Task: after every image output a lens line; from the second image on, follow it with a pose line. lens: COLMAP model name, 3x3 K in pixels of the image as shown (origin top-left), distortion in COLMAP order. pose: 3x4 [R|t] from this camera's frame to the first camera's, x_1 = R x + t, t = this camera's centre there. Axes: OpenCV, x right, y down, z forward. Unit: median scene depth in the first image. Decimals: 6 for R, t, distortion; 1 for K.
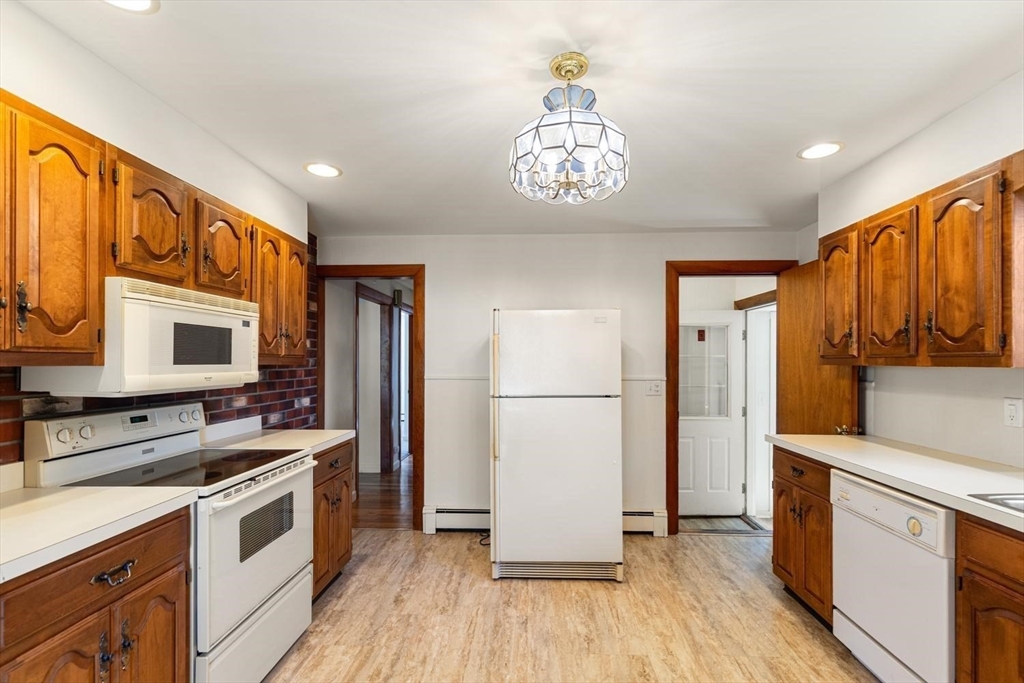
lens RADIAL K [[466.1, 0, 520.1], [0, 466.1, 358.5], [0, 0, 1]] dist [0.009938, -0.001695]
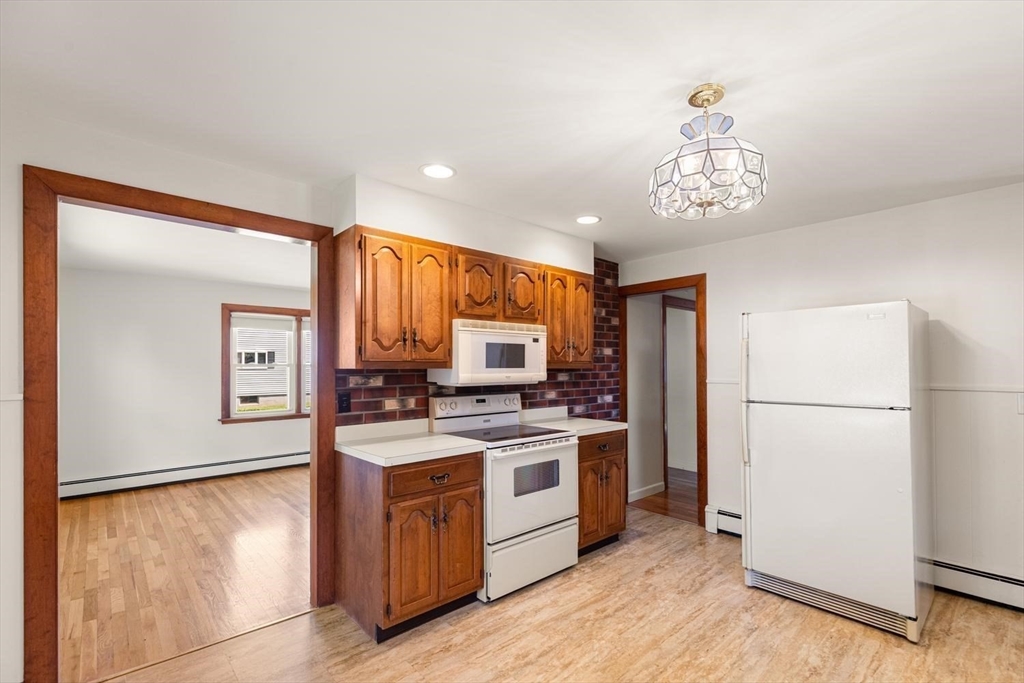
lens RADIAL K [[466.1, 0, 520.1], [0, 466.1, 358.5], [0, 0, 1]] dist [0.009938, -0.001695]
pose [[0.701370, -0.012989, -0.712679, 0.379954], [0.005966, 0.999906, -0.012352, 0.000087], [0.712773, 0.004411, 0.701381, -0.048277]]
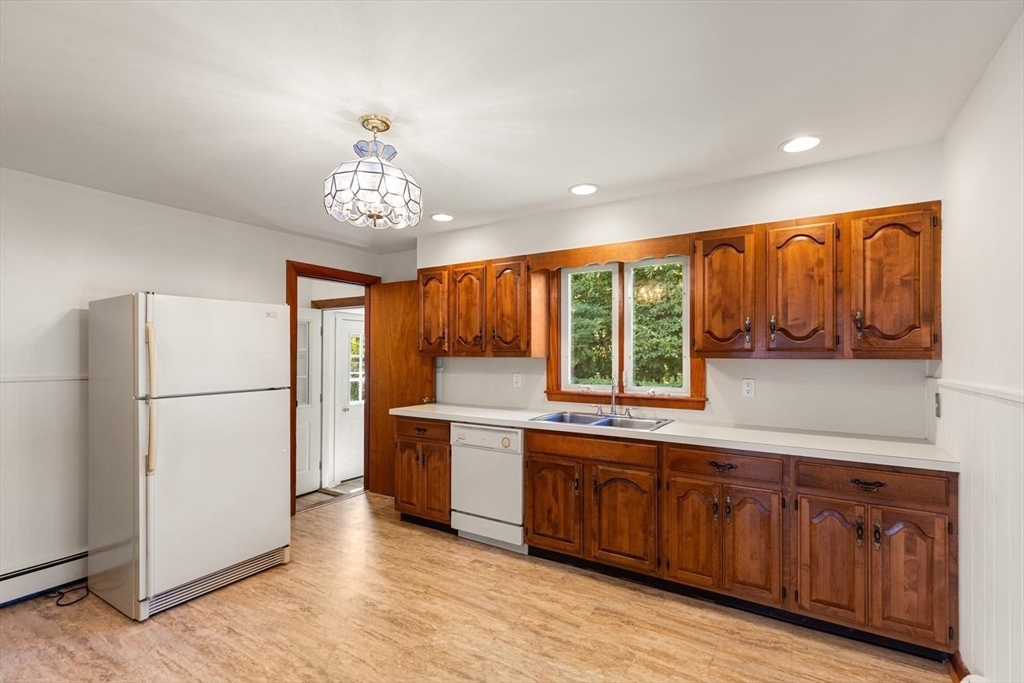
lens RADIAL K [[469.5, 0, 516.2], [0, 469.5, 346.4], [0, 0, 1]] dist [0.008917, -0.000534]
pose [[0.499232, 0.012148, 0.866383, -0.539112], [-0.004451, 0.999924, -0.011456, -0.003484], [-0.866457, 0.001863, 0.499248, 0.019842]]
